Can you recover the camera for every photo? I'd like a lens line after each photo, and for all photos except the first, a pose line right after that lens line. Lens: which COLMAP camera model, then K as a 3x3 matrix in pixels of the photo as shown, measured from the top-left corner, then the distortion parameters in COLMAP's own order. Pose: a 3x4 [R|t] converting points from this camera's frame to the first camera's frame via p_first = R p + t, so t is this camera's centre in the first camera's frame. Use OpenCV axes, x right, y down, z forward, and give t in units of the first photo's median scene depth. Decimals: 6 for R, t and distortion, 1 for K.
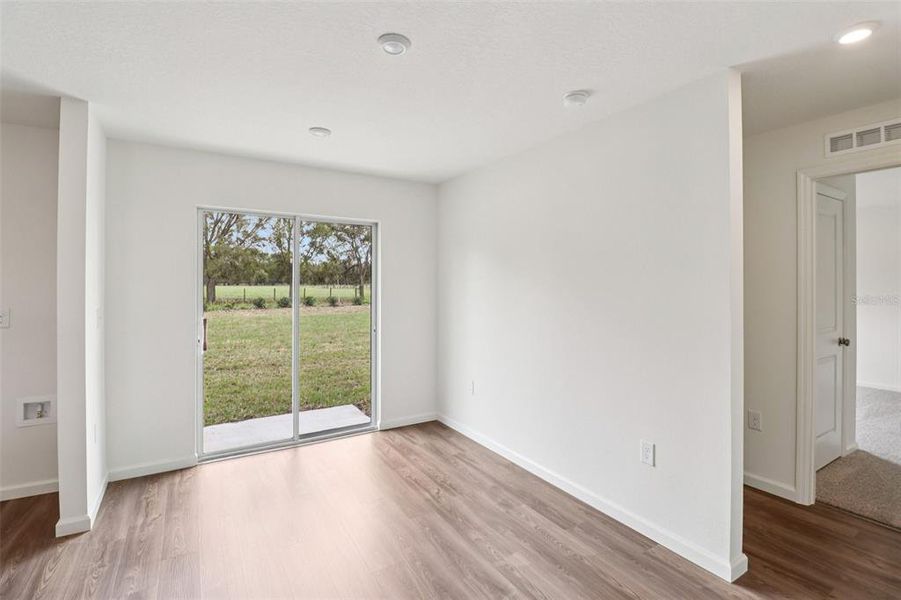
lens RADIAL K [[410.7, 0, 452.6], [0, 410.7, 285.1], [0, 0, 1]] dist [0.000714, -0.022458]
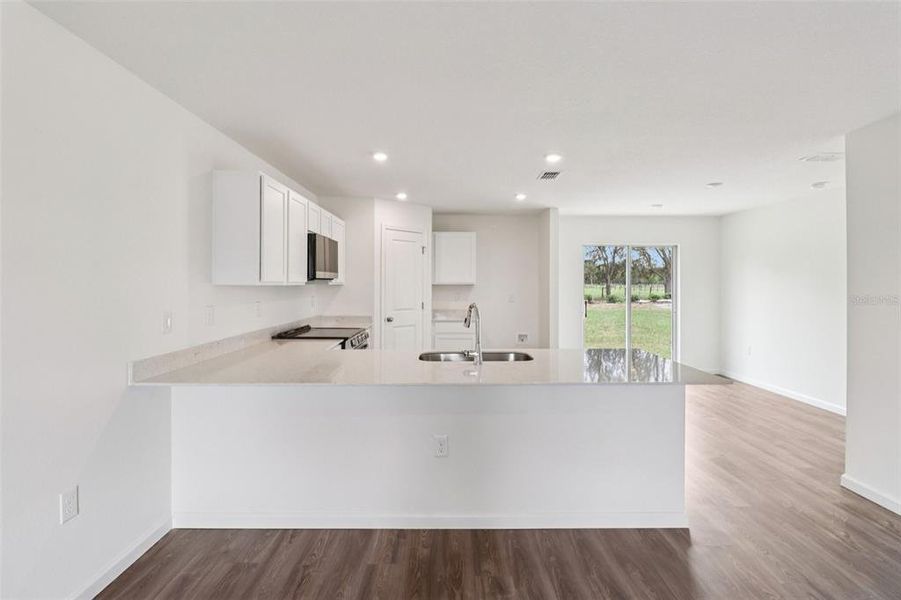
lens RADIAL K [[426.0, 0, 453.1], [0, 426.0, 283.0], [0, 0, 1]] dist [0.002017, -0.012116]
pose [[0.855496, -0.004607, -0.517790, -0.013561], [0.002365, 0.999985, -0.004990, 0.000682], [0.517805, 0.003044, 0.855493, -0.166792]]
